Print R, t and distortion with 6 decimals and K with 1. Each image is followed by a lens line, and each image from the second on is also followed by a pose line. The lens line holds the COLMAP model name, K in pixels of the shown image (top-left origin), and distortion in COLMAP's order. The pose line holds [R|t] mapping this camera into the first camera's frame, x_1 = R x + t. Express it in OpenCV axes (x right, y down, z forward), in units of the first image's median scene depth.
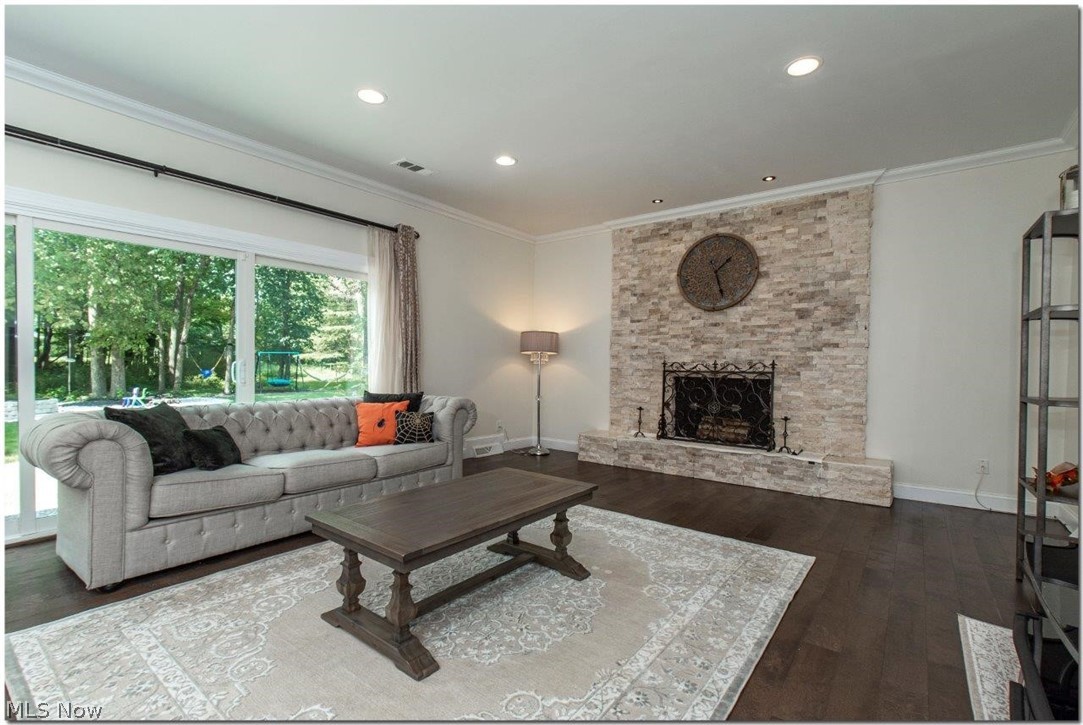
lens RADIAL K [[495.7, 0, 537.8], [0, 495.7, 369.4], [0, 0, 1]] dist [0.004112, 0.000099]
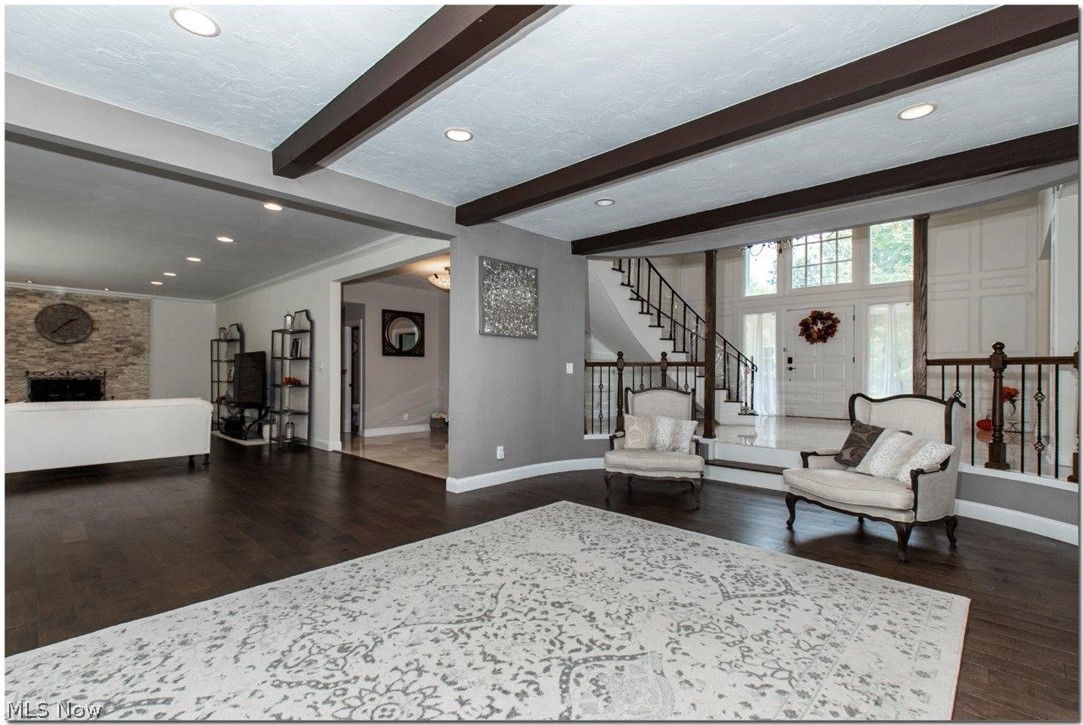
lens RADIAL K [[495.7, 0, 540.6], [0, 495.7, 371.5], [0, 0, 1]] dist [0.004112, 0.000099]
pose [[0.101100, -0.006422, 0.994856, -1.402842], [0.007549, 0.999955, 0.005688, -0.011547], [-0.994848, 0.006936, 0.101143, -1.041376]]
